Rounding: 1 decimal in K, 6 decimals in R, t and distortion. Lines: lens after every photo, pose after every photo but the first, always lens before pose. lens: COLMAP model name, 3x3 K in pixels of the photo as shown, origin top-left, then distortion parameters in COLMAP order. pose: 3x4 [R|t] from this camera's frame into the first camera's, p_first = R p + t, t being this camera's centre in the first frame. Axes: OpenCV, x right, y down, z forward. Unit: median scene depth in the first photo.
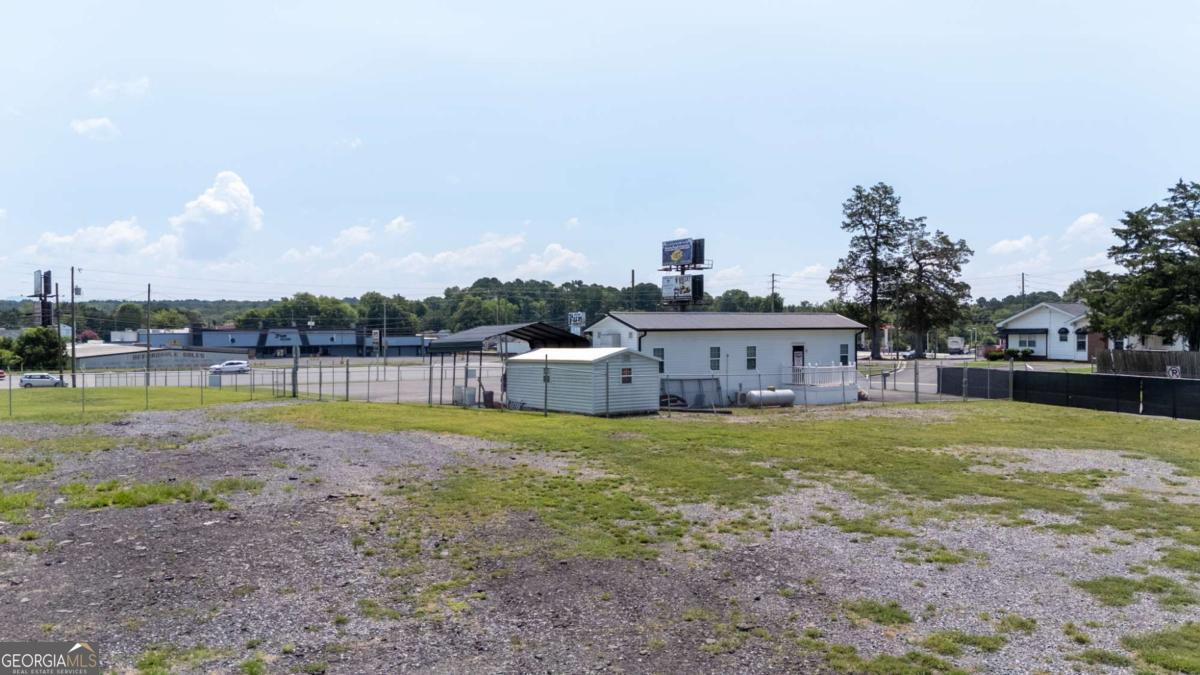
lens RADIAL K [[881.2, 0, 599.5], [0, 881.2, 321.9], [0, 0, 1]] dist [0.086028, -0.091291]
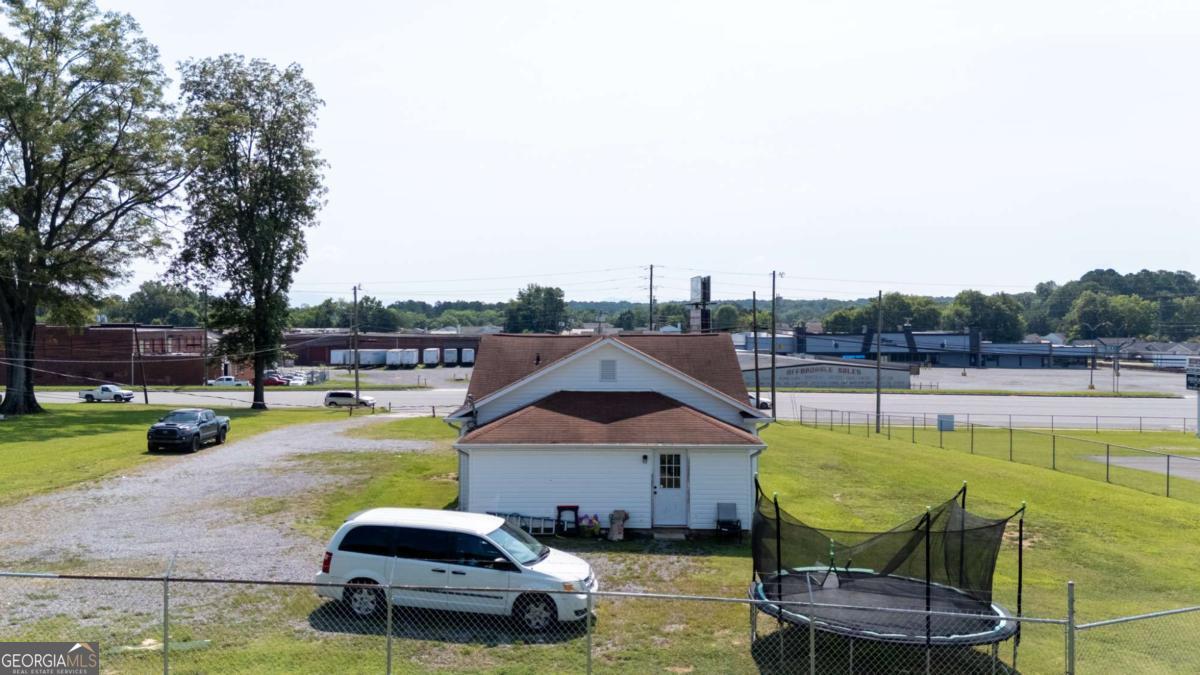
lens RADIAL K [[874.3, 0, 600.0], [0, 874.3, 337.5], [0, 0, 1]] dist [0.089235, -0.100891]
pose [[0.830566, 0.014065, -0.556742, -0.241735], [-0.002376, 0.999761, 0.021713, -0.015951], [0.556915, -0.016711, 0.830401, 0.222242]]
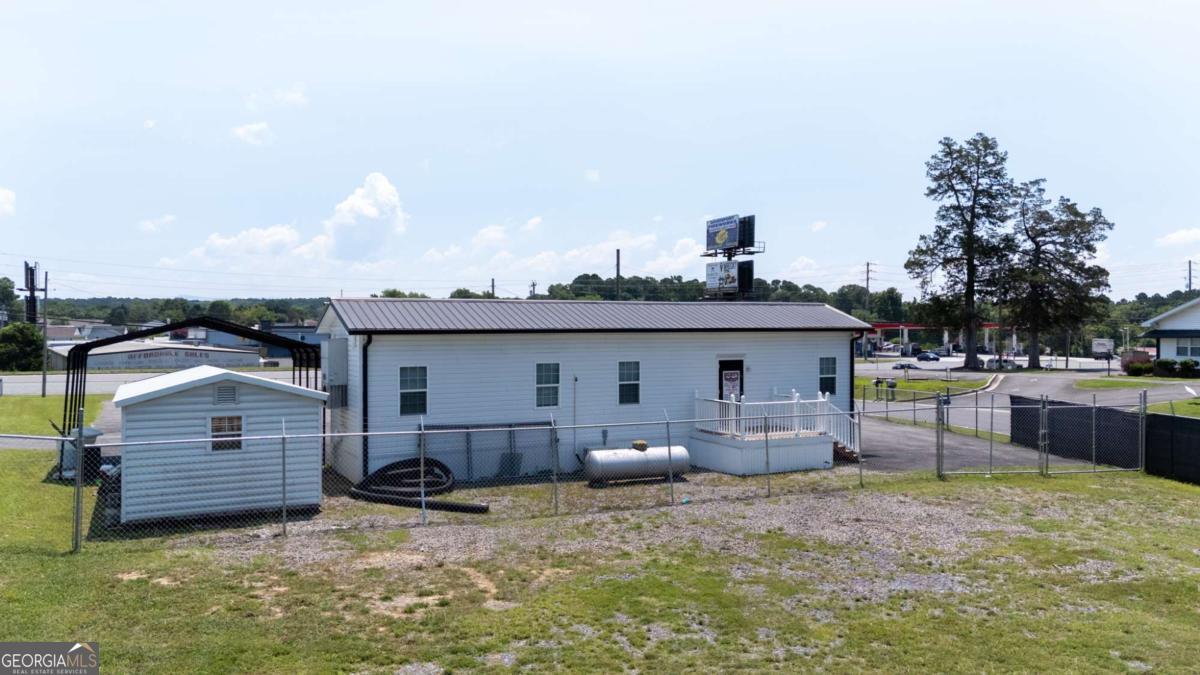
lens RADIAL K [[881.2, 0, 599.5], [0, 881.2, 321.9], [0, 0, 1]] dist [0.086028, -0.091291]
pose [[0.990049, 0.002707, -0.140695, 0.101860], [-0.002359, 0.999994, 0.002644, 0.000612], [0.140701, -0.002286, 0.990049, 0.202207]]
